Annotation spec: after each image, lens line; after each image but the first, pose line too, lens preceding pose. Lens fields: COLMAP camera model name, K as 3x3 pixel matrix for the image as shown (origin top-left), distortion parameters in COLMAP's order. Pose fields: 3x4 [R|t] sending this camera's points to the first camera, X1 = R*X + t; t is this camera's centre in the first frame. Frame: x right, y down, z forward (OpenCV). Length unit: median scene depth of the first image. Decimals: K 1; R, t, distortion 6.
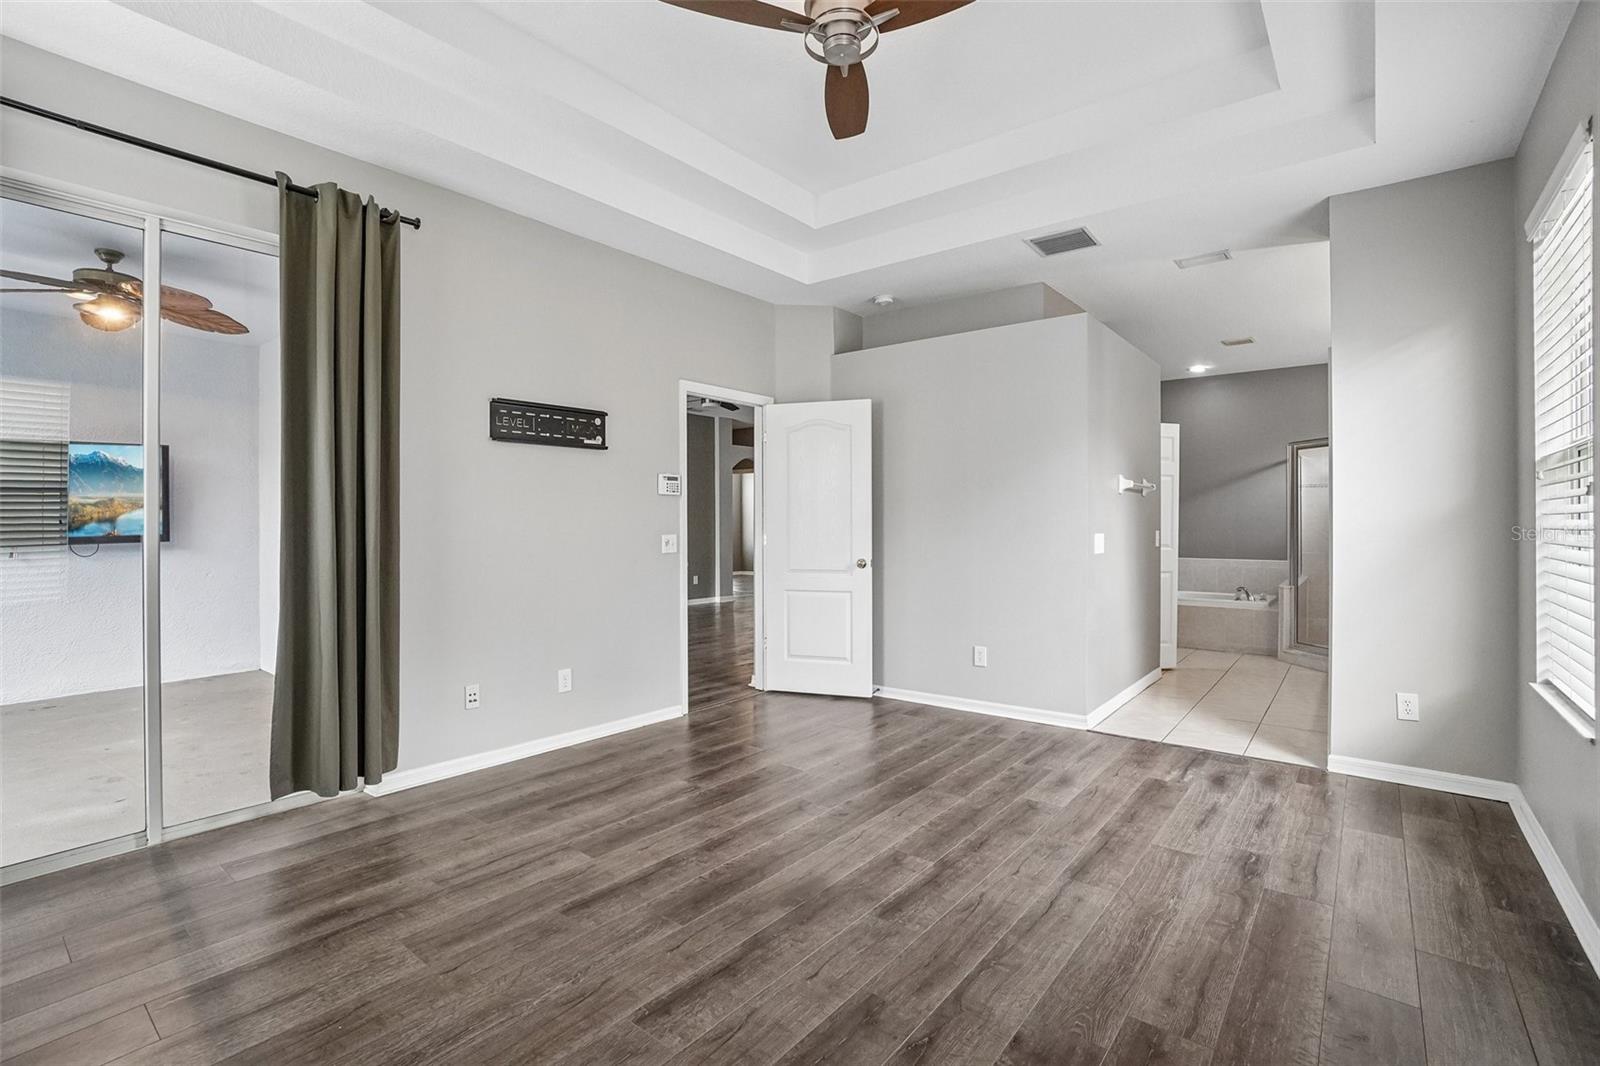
lens RADIAL K [[729.5, 0, 799.9], [0, 729.5, 524.8], [0, 0, 1]] dist [-0.001616, -0.000144]
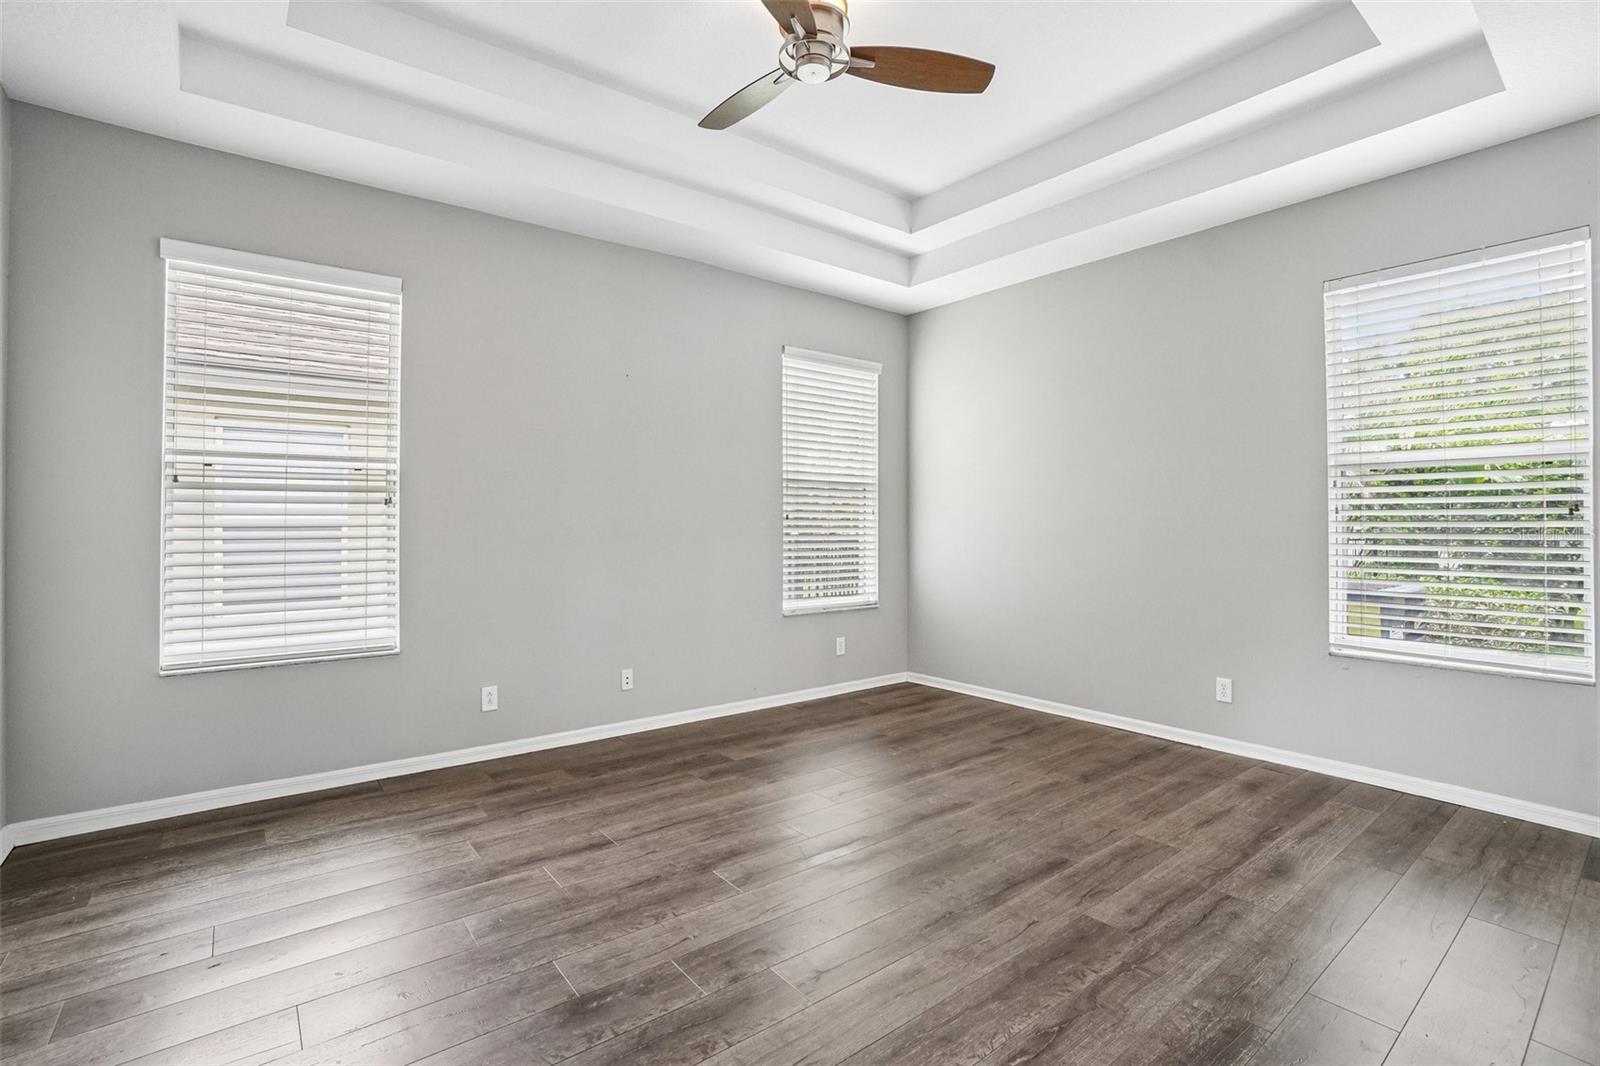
lens RADIAL K [[729.5, 0, 800.2], [0, 729.5, 521.4], [0, 0, 1]] dist [-0.001616, -0.000144]
pose [[-0.972813, -0.002500, 0.231579, -0.155827], [-0.001945, 0.999995, 0.002624, -0.008223], [-0.231584, 0.002102, -0.972813, 1.938739]]
